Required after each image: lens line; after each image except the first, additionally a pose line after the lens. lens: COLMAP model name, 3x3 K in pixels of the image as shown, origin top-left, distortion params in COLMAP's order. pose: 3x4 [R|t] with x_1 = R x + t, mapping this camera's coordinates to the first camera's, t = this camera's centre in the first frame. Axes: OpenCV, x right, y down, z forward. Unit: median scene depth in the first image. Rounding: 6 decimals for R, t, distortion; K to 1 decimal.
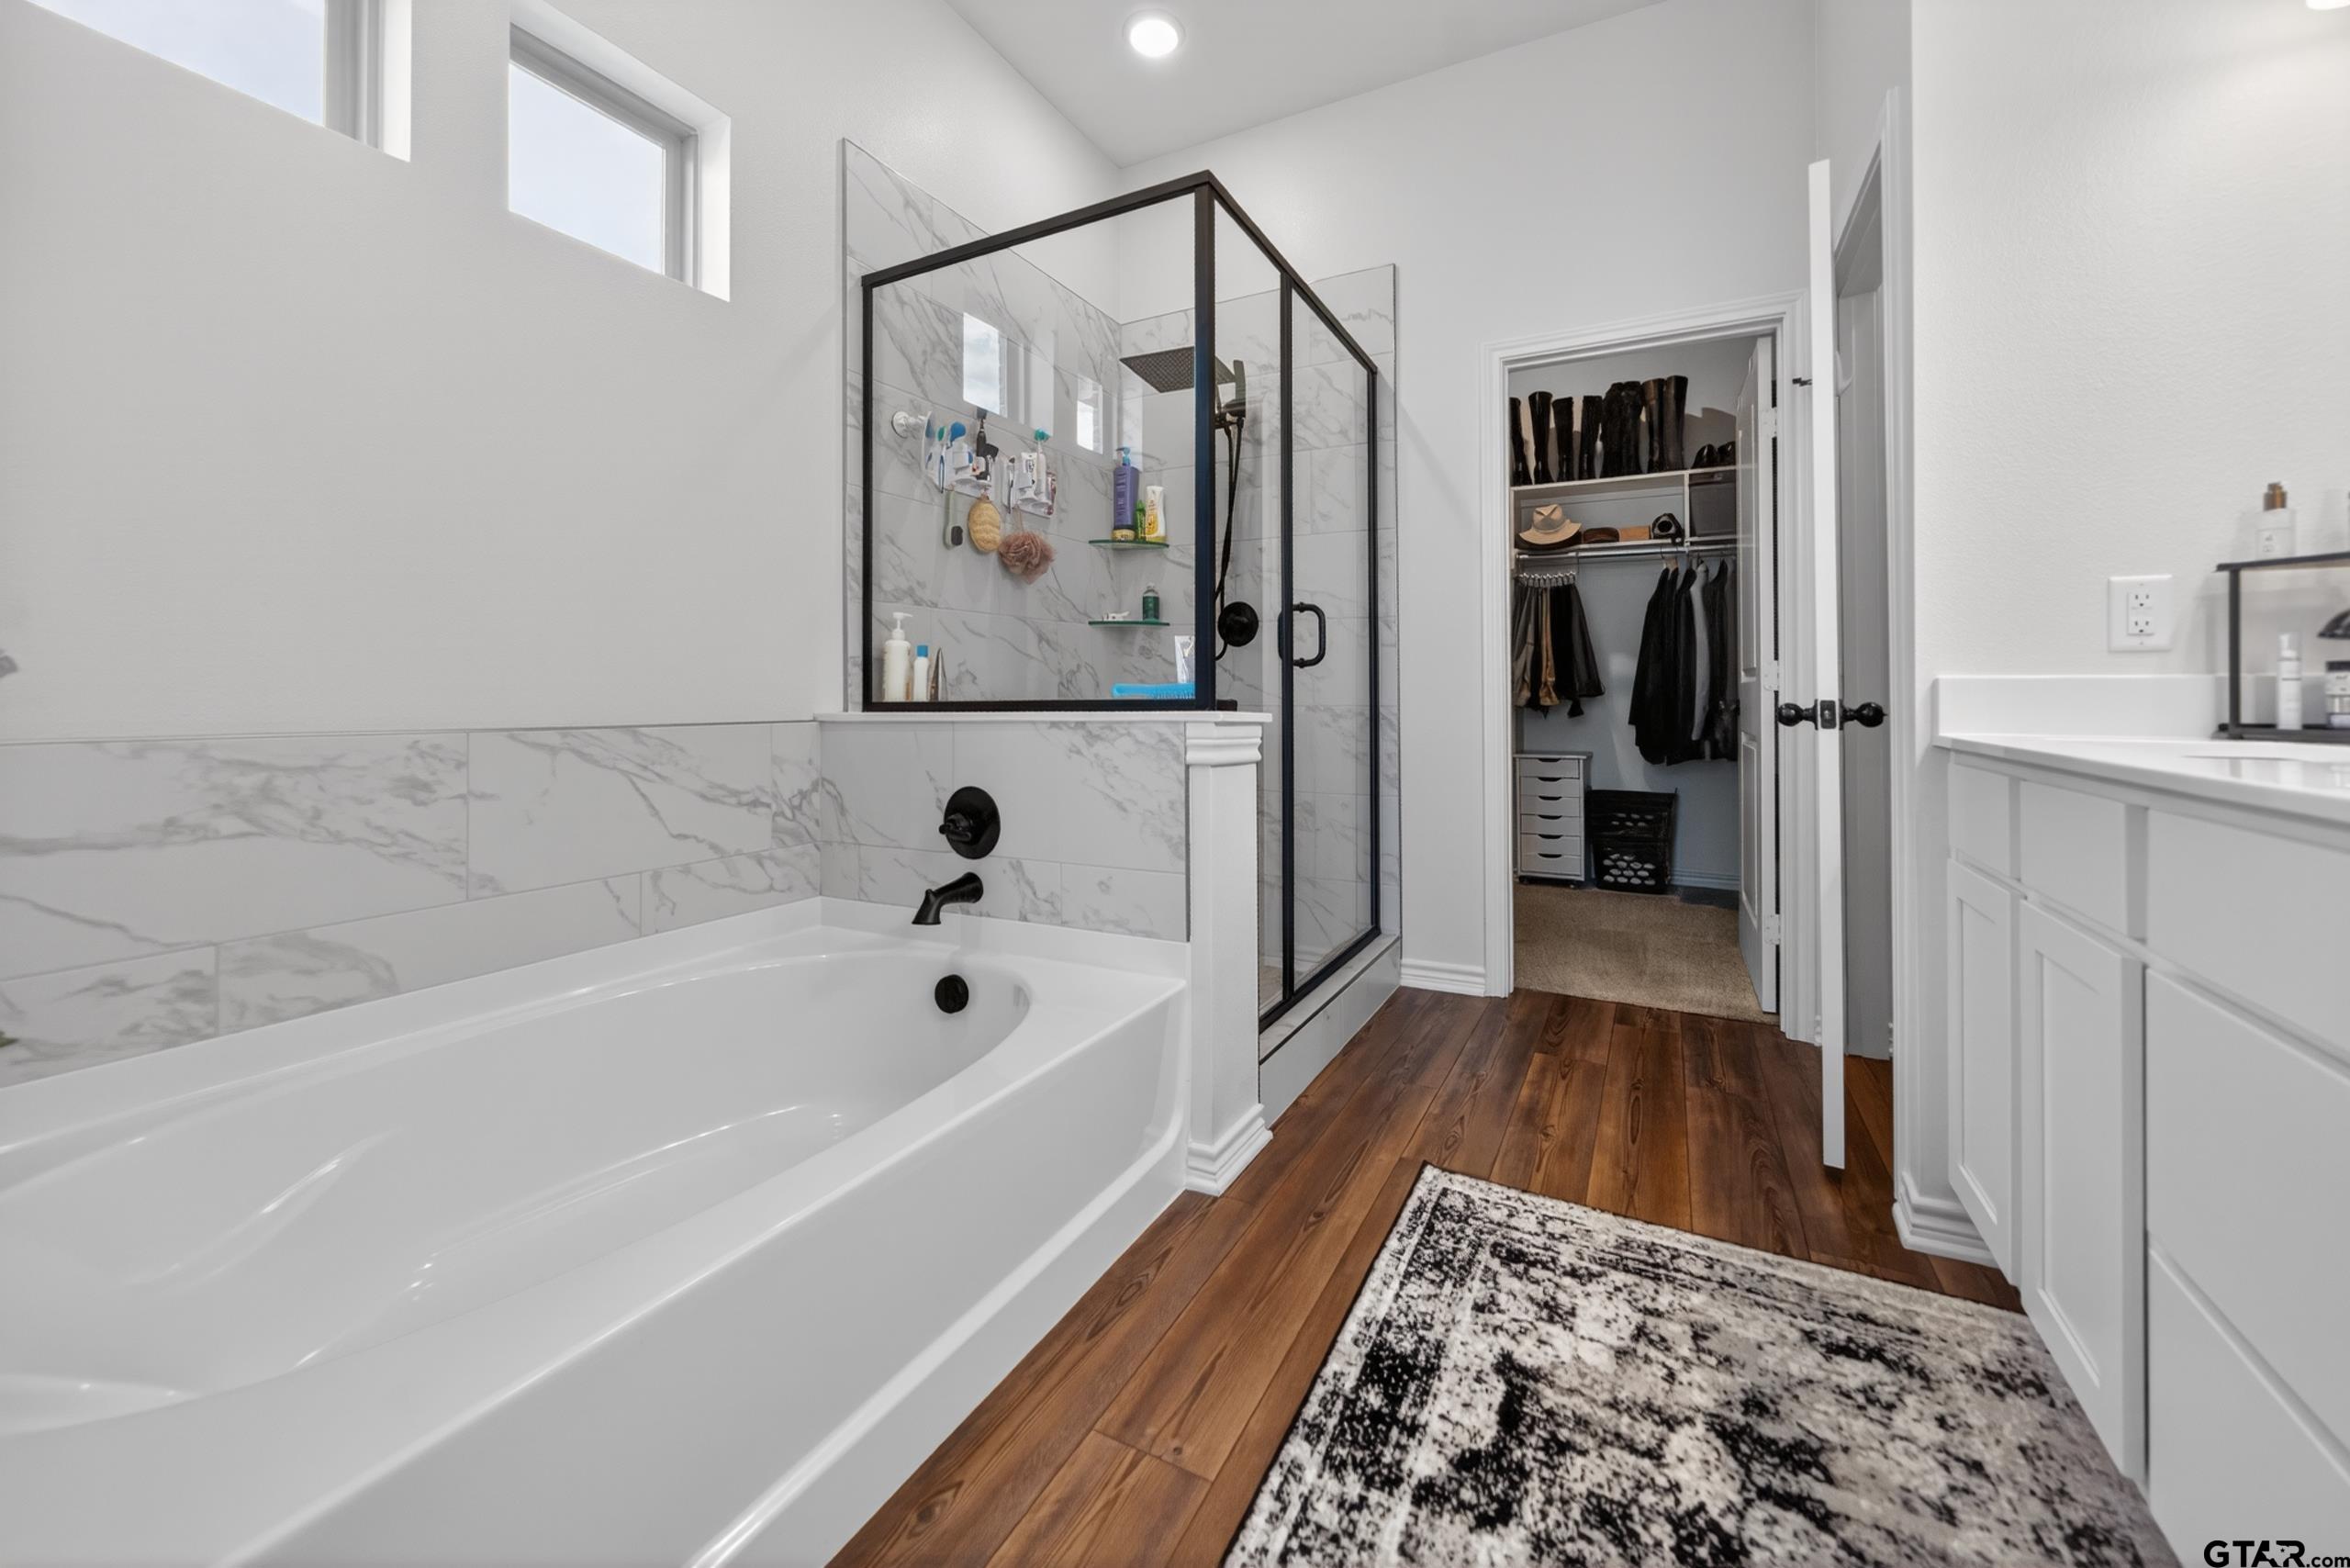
lens RADIAL K [[986.1, 0, 1165.0], [0, 986.1, 662.9], [0, 0, 1]] dist [-0.001015, 0.000015]
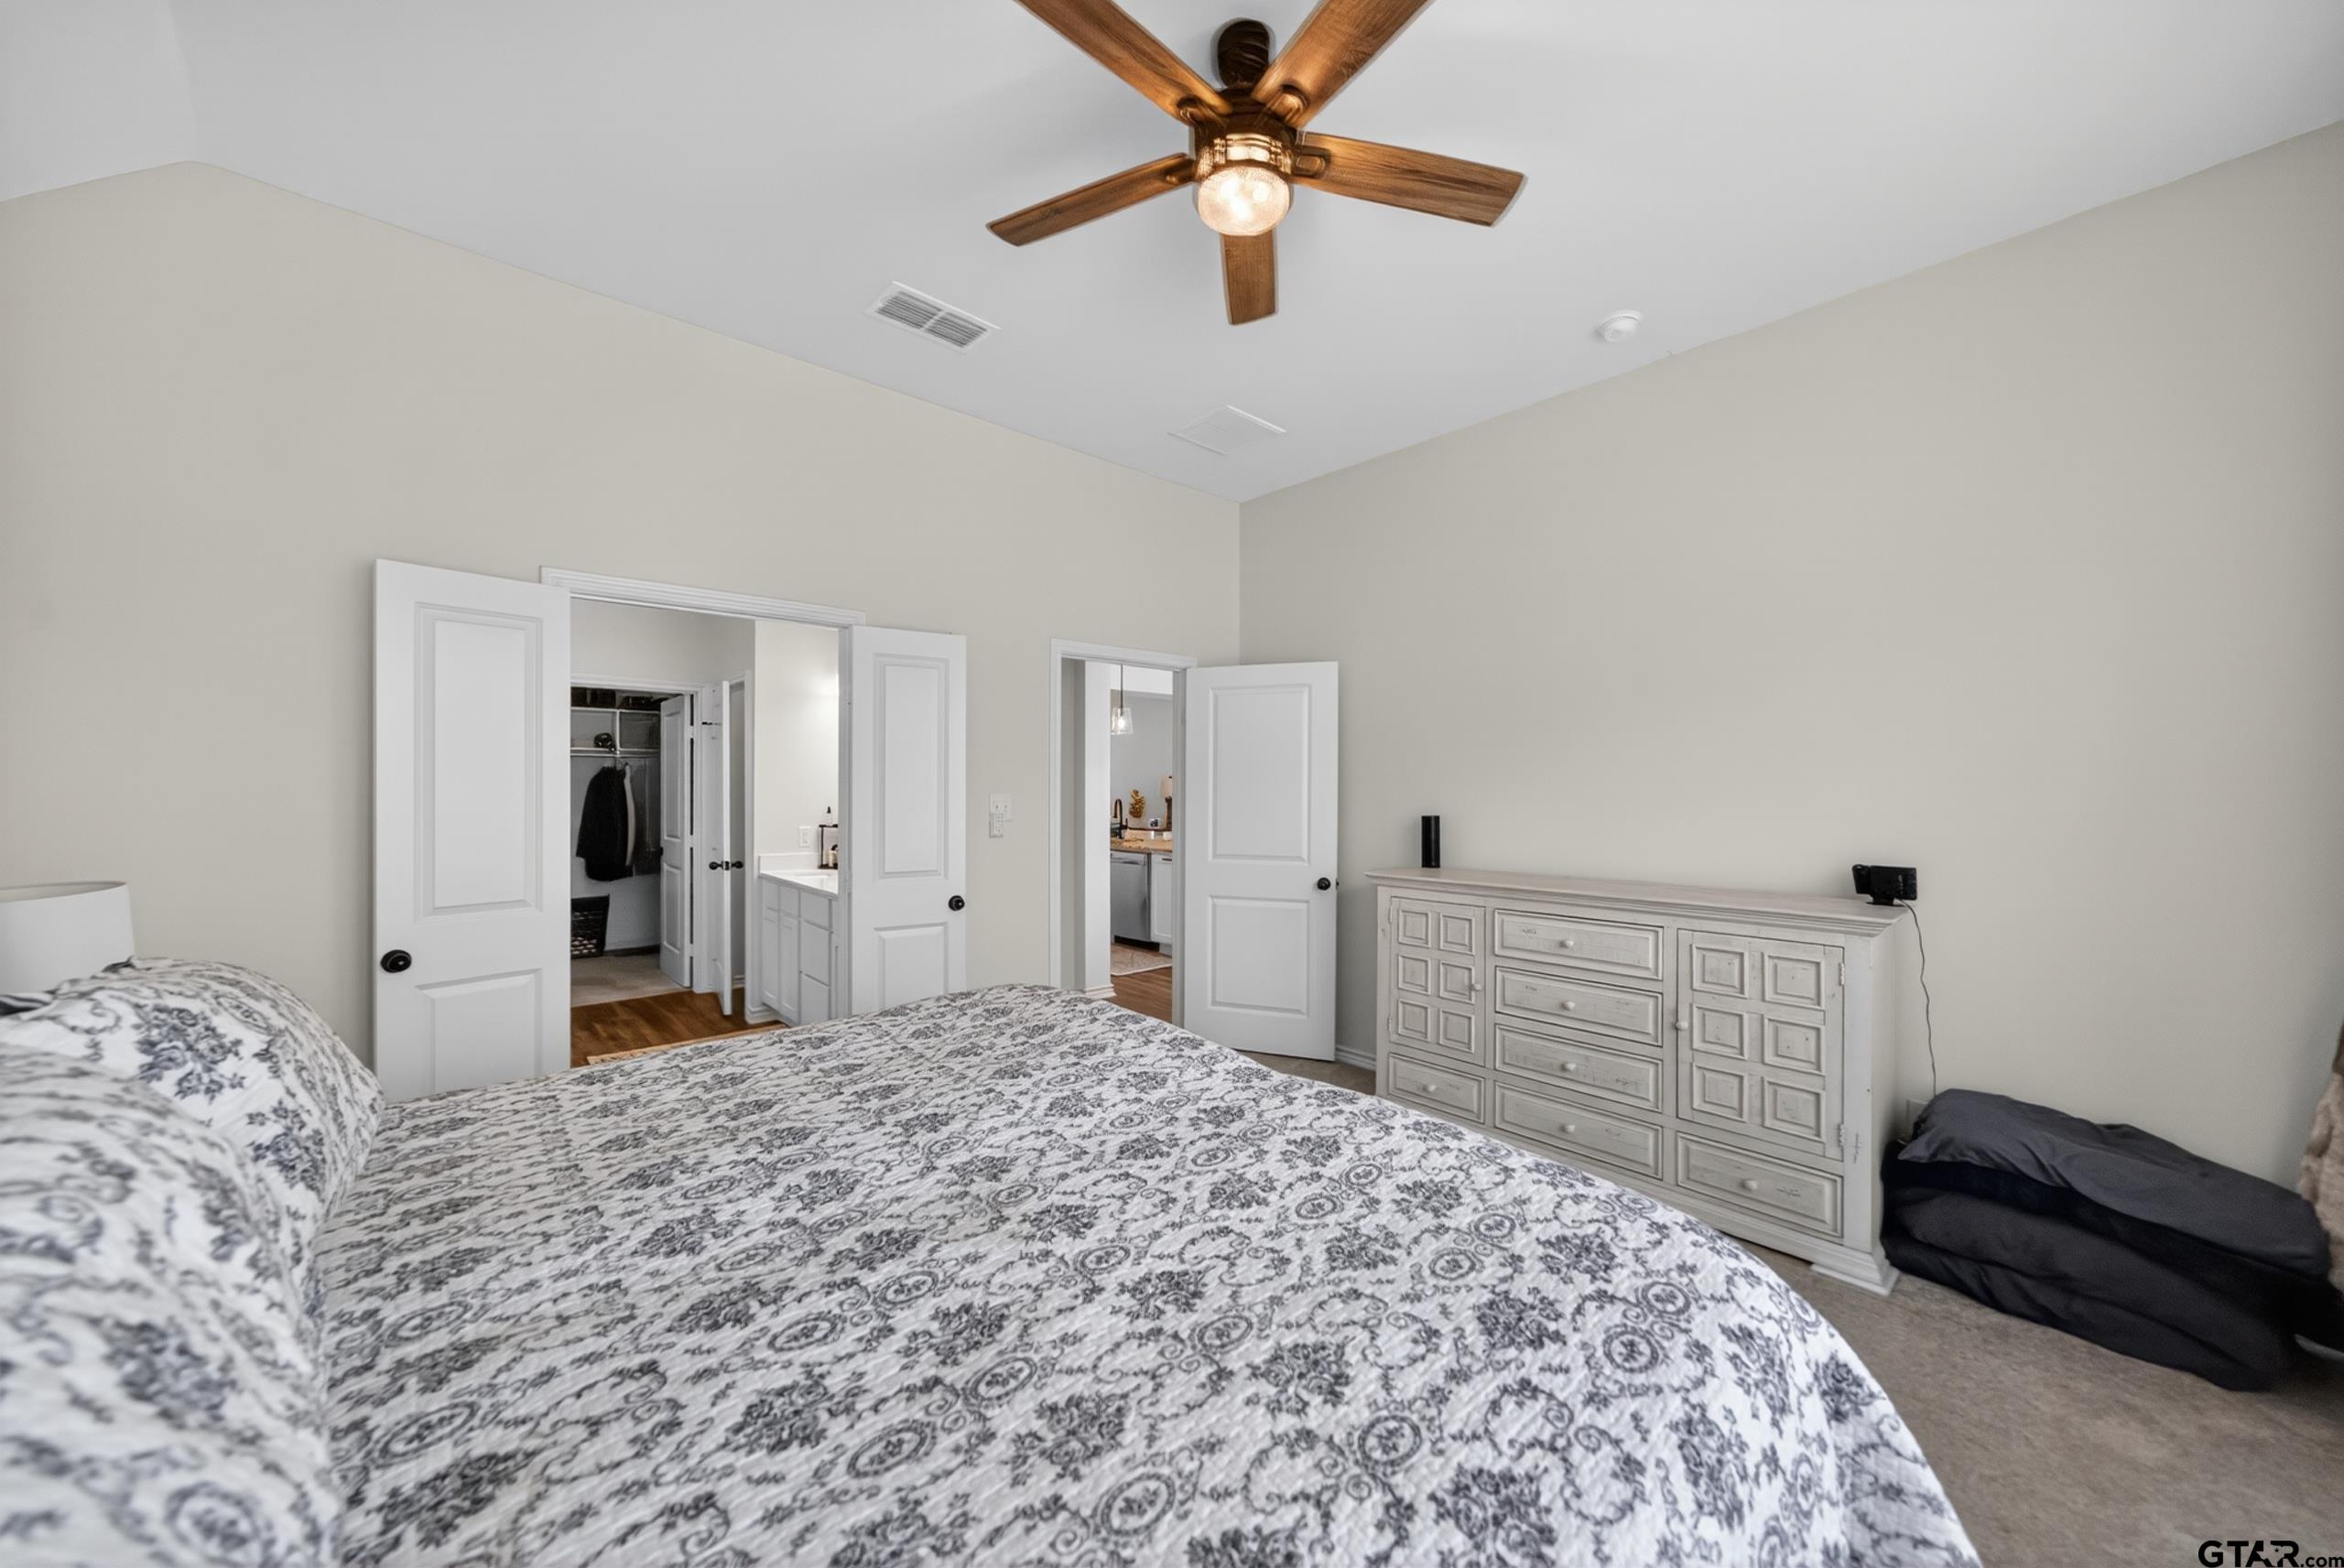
lens RADIAL K [[809.2, 0, 1172.0], [0, 809.2, 784.0], [0, 0, 1]] dist [-0.000571, 0.000079]
pose [[0.389675, 0.001169, 0.920952, -0.466220], [-0.014364, 0.999885, 0.004809, -0.100082], [-0.920840, -0.015103, 0.389647, -0.525859]]
